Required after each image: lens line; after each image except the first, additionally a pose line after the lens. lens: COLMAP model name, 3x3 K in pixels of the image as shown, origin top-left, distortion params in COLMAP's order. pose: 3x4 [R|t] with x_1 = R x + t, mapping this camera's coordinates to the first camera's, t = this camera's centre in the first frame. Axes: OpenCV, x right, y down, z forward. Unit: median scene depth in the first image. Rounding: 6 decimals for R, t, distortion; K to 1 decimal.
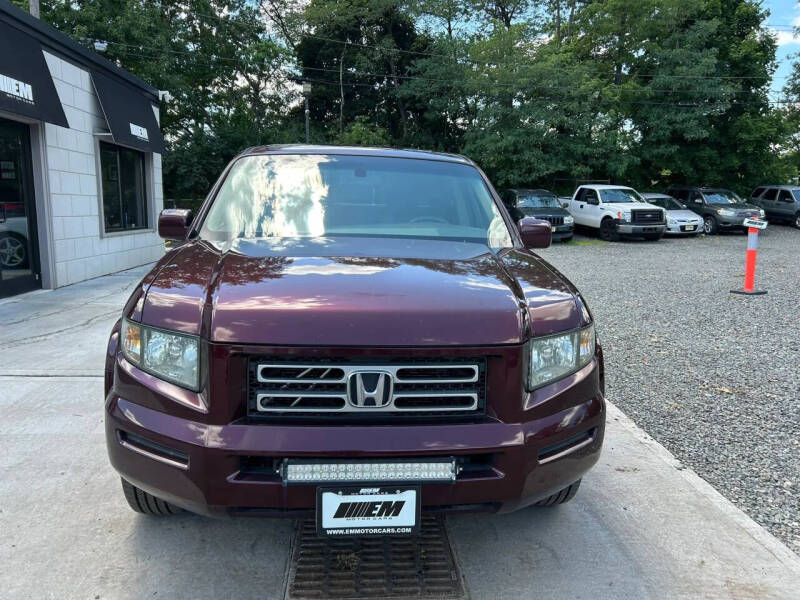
lens RADIAL K [[605.7, 0, 399.0], [0, 605.7, 306.2], [0, 0, 1]] dist [0.041255, -0.042329]
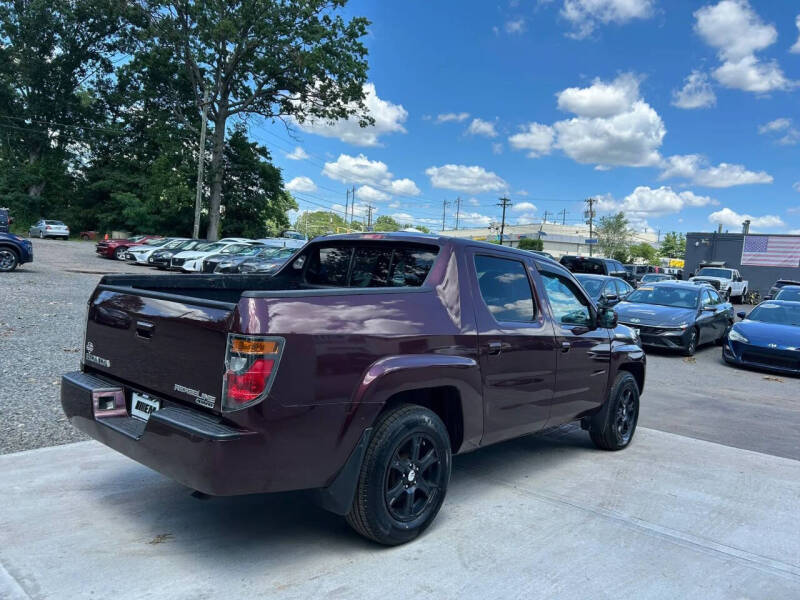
lens RADIAL K [[606.1, 0, 400.0], [0, 606.1, 300.0], [0, 0, 1]] dist [0.045000, -0.042950]
pose [[-0.687182, -0.111746, 0.717840, -1.562929], [0.044032, 0.979876, 0.194689, -0.699751], [-0.725150, 0.165395, -0.668433, 3.385097]]
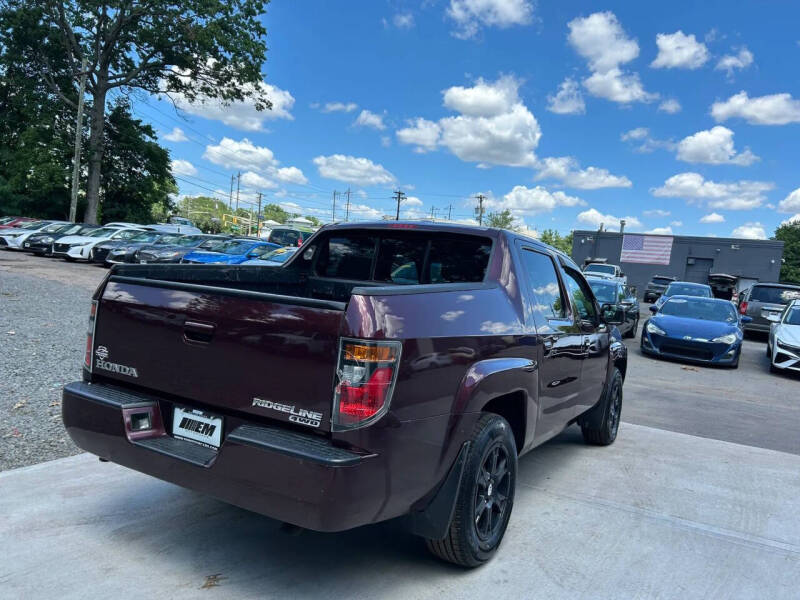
lens RADIAL K [[605.7, 0, 399.0], [0, 605.7, 306.2], [0, 0, 1]] dist [0.041255, -0.042329]
pose [[-0.807749, -0.131380, 0.574701, -1.145985], [-0.000428, 0.974982, 0.222285, -0.689901], [-0.589526, 0.179305, -0.787597, 3.549876]]
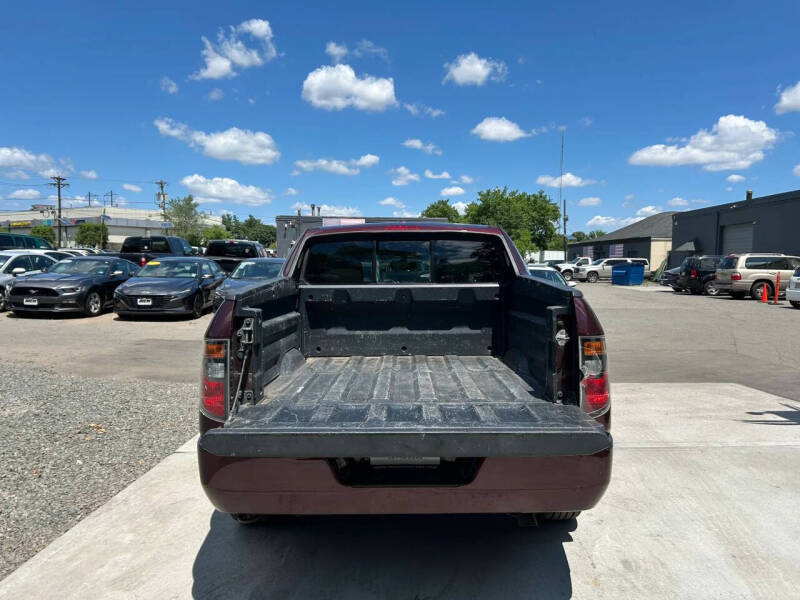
lens RADIAL K [[605.7, 0, 399.0], [0, 605.7, 306.2], [0, 0, 1]] dist [0.041255, -0.042329]
pose [[-0.994956, -0.034102, 0.094337, -0.325871], [-0.010064, 0.969629, 0.244373, -0.736125], [-0.099806, 0.242191, -0.965081, 3.898501]]
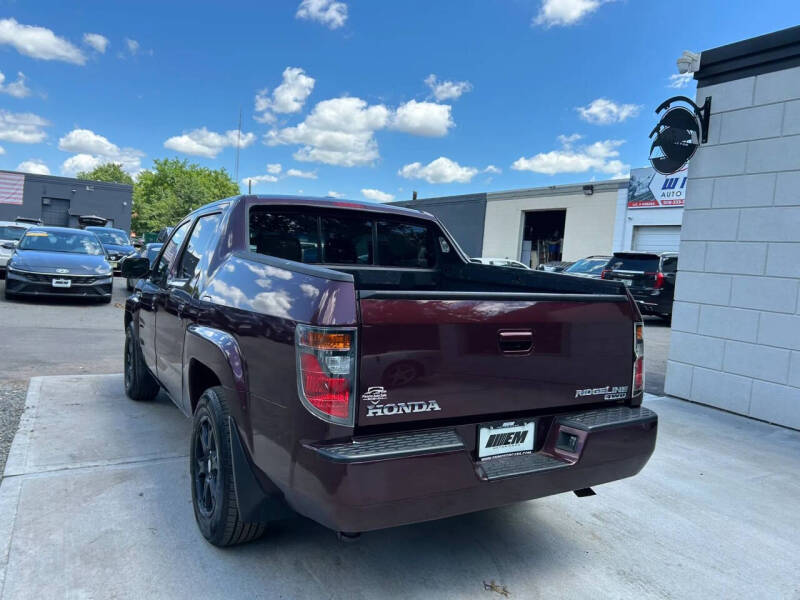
lens RADIAL K [[604.5, 0, 395.3], [0, 604.5, 298.6], [0, 0, 1]] dist [0.046894, -0.046232]
pose [[-0.904957, -0.050094, -0.422543, 0.394065], [-0.156161, 0.962851, 0.220299, -0.668502], [0.395811, 0.265345, -0.879162, 3.721203]]
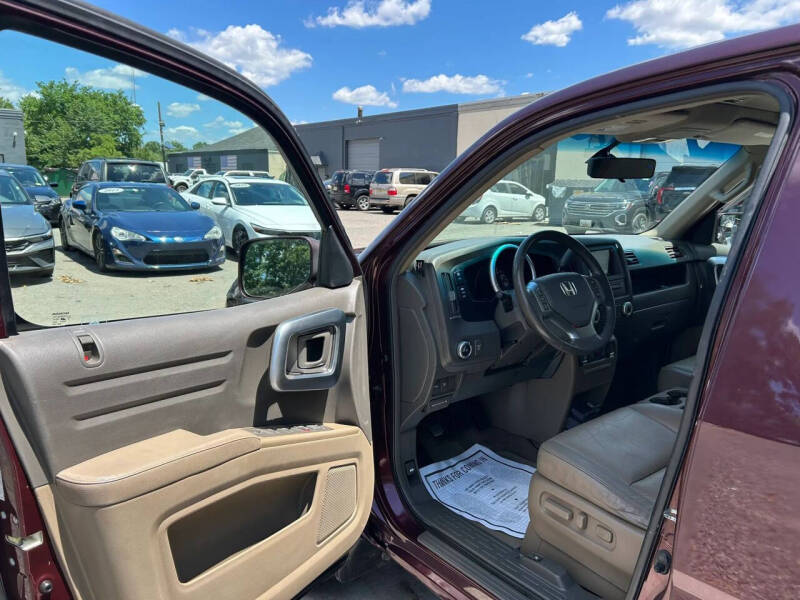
lens RADIAL K [[606.1, 0, 400.0], [0, 606.1, 300.0], [0, 0, 1]] dist [0.045000, -0.042950]
pose [[-0.838075, 0.070334, -0.541003, 0.631715], [-0.127591, 0.938884, 0.319715, -0.357338], [0.530426, 0.336973, -0.777880, 2.055036]]
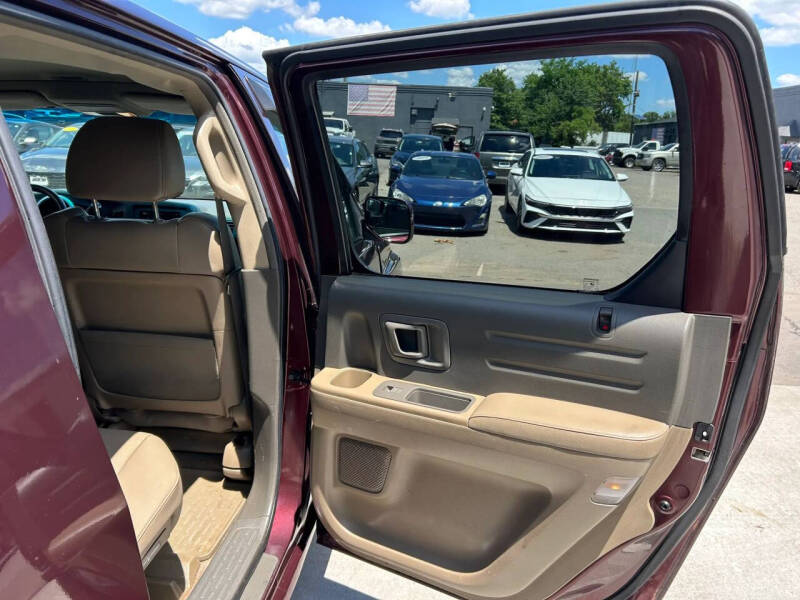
lens RADIAL K [[600.0, 0, 397.5], [0, 600.0, 314.1], [0, 0, 1]] dist [0.036080, -0.040216]
pose [[-0.980164, -0.109084, 0.165467, -0.726588], [-0.025097, 0.896493, 0.442346, -0.480762], [-0.196593, 0.429418, -0.881448, 2.349600]]
